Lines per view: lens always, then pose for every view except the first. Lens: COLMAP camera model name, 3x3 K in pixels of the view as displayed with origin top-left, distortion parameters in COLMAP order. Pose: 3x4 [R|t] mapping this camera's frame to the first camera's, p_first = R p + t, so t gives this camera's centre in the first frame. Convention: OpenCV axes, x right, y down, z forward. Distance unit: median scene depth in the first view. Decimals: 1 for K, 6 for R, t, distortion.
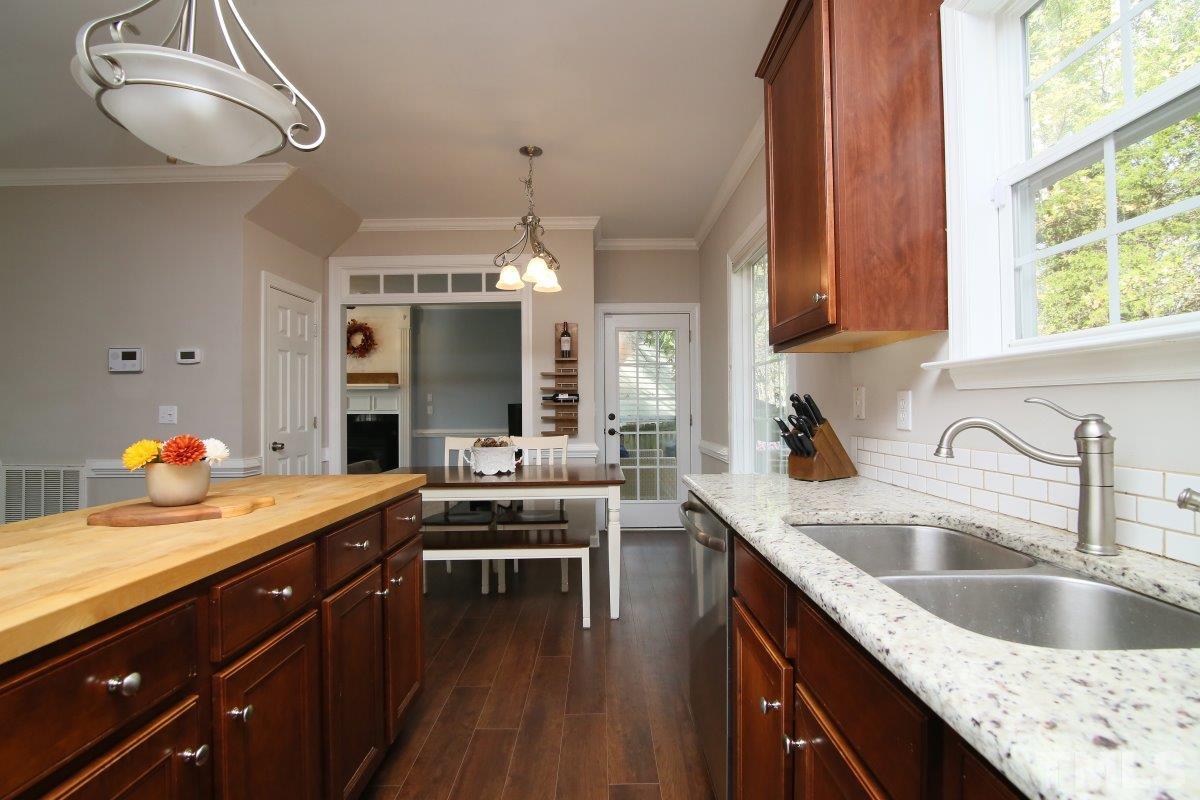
lens RADIAL K [[573.4, 0, 618.8], [0, 573.4, 396.3], [0, 0, 1]] dist [-0.011385, 0.000049]
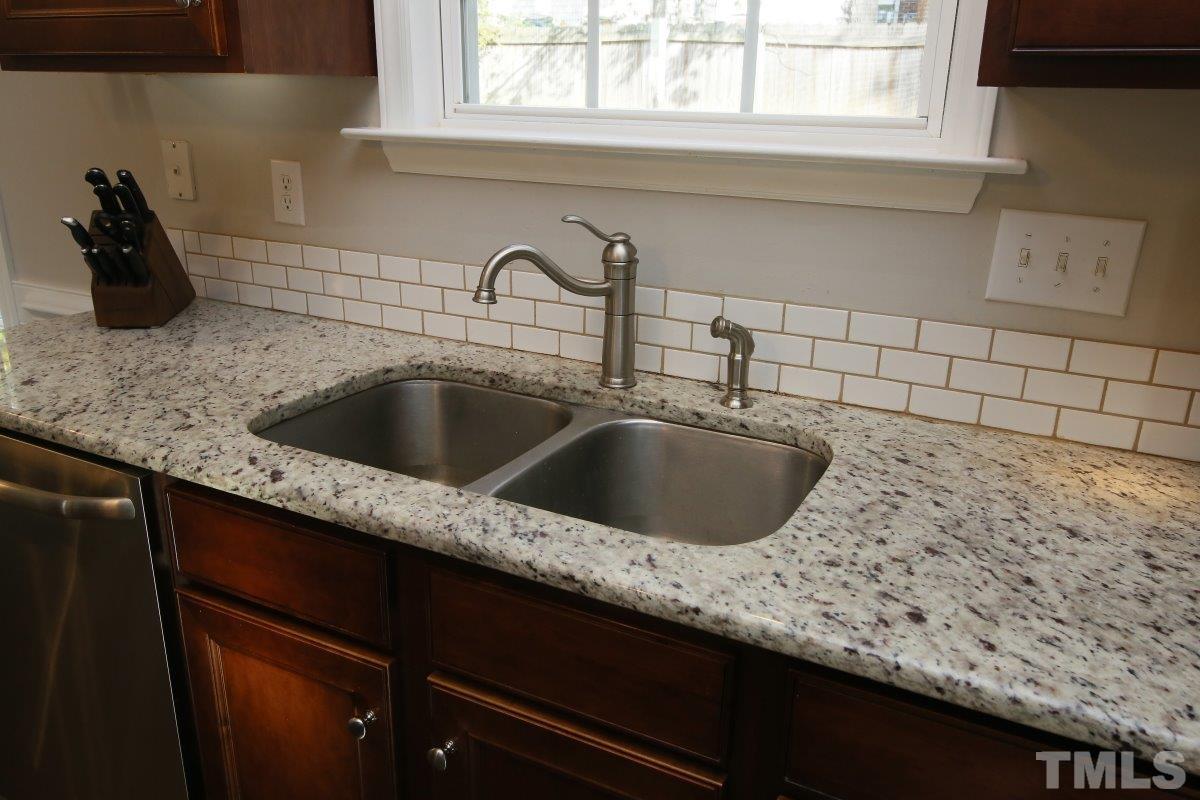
lens RADIAL K [[893.0, 0, 652.9], [0, 893.0, 402.4], [0, 0, 1]] dist [0.009476, -0.000828]
pose [[0.461008, -0.266329, 0.846487, -0.367276], [-0.049019, 0.944801, 0.323958, -0.168958], [-0.886041, -0.190841, 0.422505, 0.325414]]
